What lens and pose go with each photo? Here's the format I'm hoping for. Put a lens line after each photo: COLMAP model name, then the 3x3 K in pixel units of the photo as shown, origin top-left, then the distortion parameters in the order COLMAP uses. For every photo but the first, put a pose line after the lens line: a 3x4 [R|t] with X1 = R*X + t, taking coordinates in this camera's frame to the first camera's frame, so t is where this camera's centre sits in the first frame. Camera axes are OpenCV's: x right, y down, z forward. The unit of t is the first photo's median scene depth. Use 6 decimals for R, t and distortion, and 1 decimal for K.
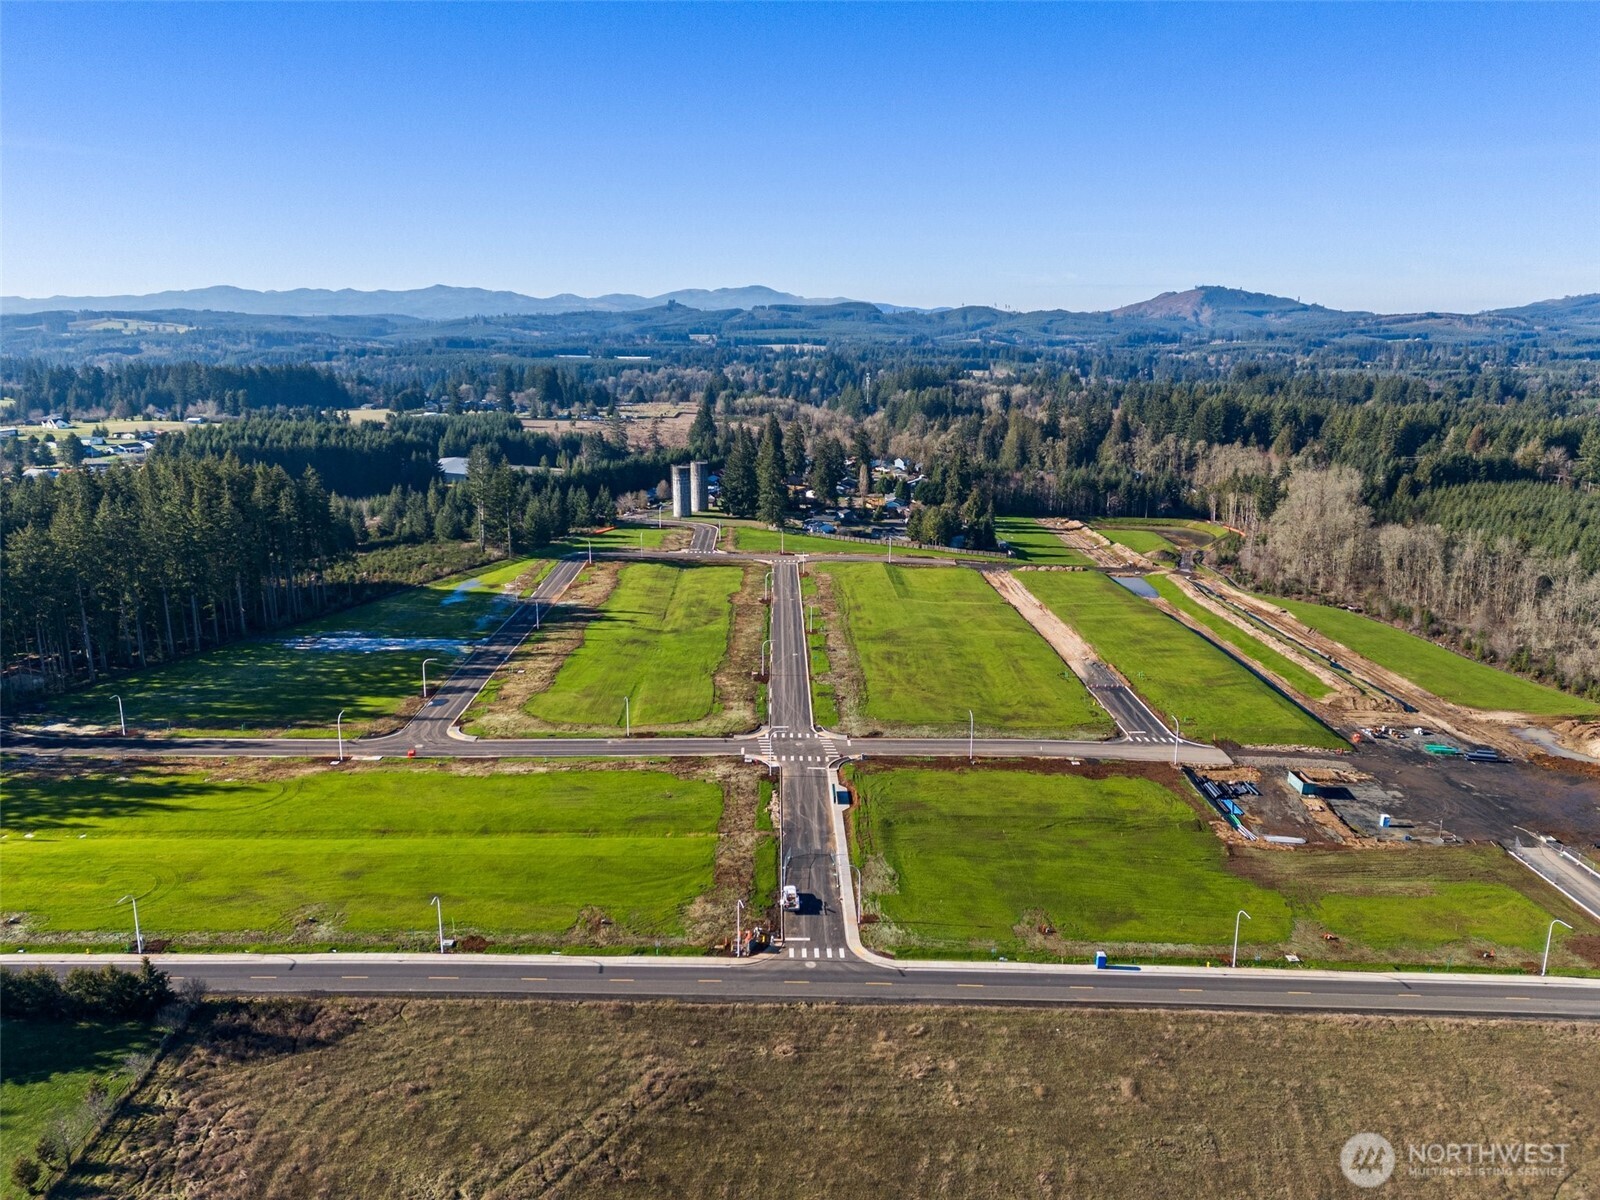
lens RADIAL K [[1162.9, 0, 800.0], [0, 1162.9, 600.0], [0, 0, 1]] dist [0.077643, -0.066883]
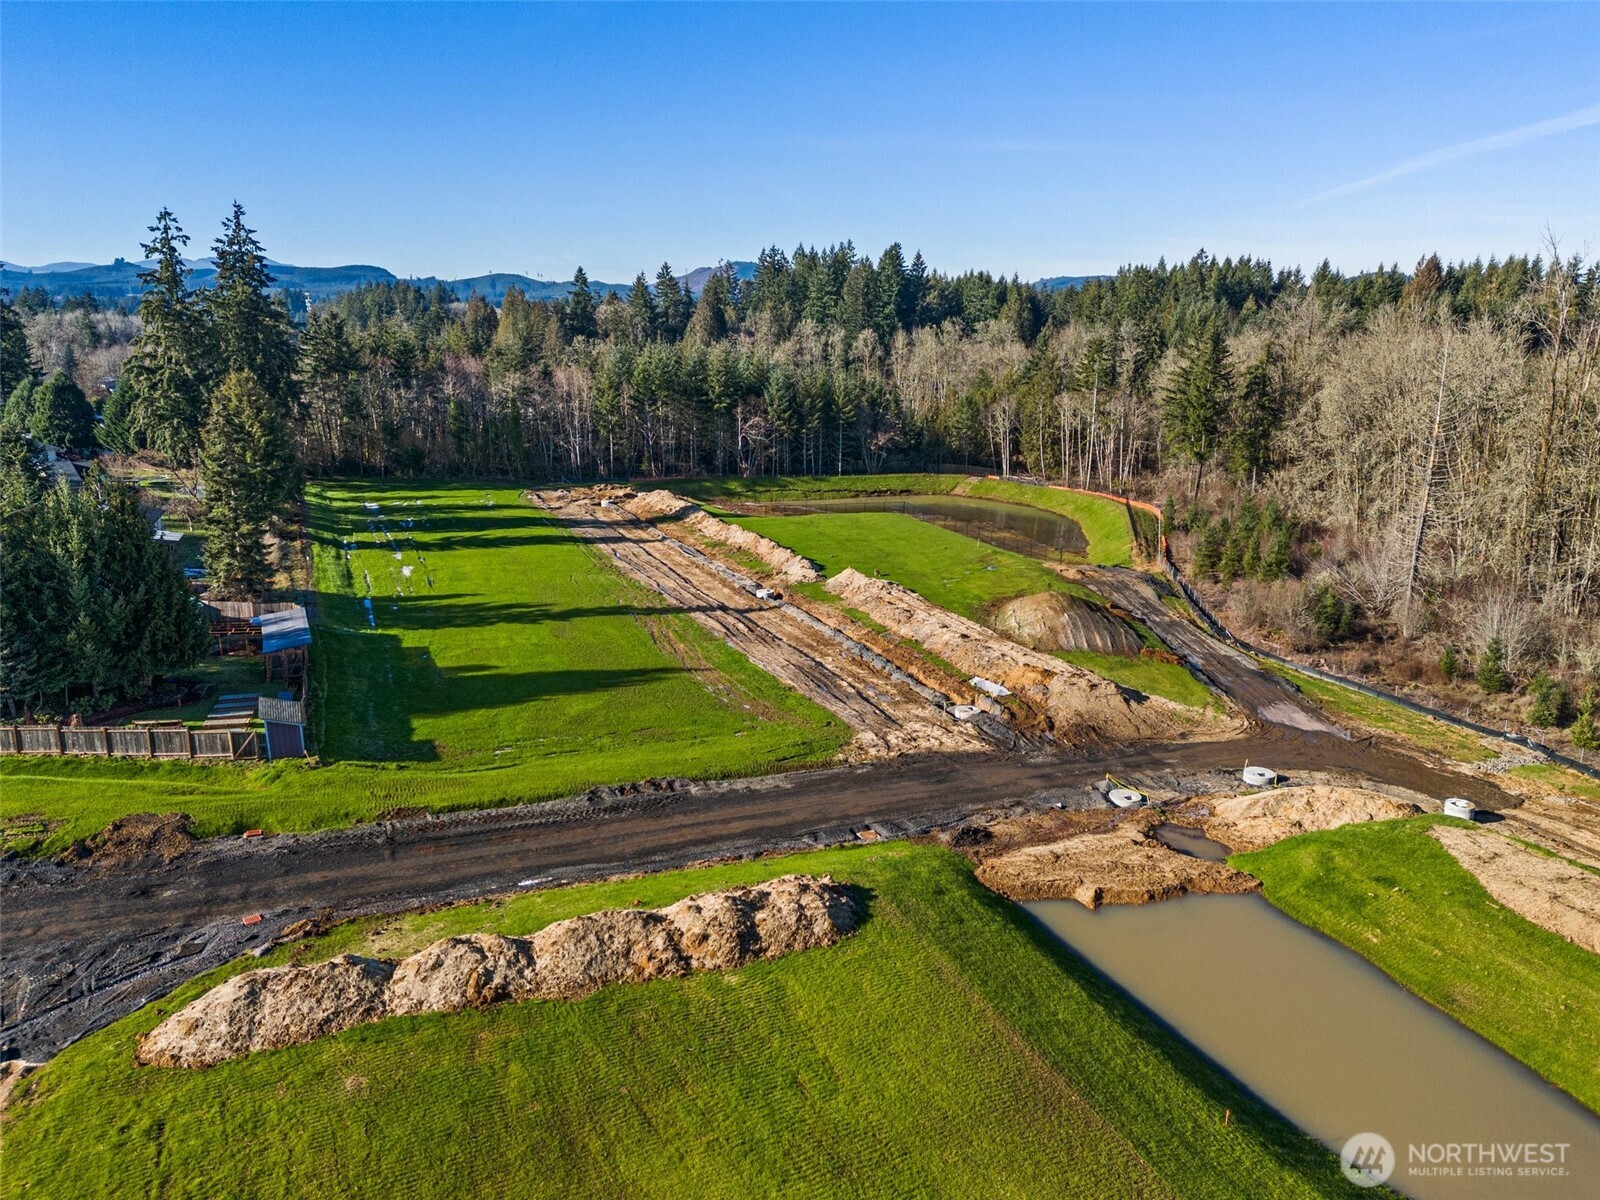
lens RADIAL K [[1162.9, 0, 800.0], [0, 1162.9, 600.0], [0, 0, 1]] dist [0.077643, -0.066883]
pose [[0.929586, -0.085908, 0.358456, 0.152583], [0.081330, 0.996298, 0.027861, -0.043225], [-0.359522, 0.003254, 0.933131, 0.674957]]
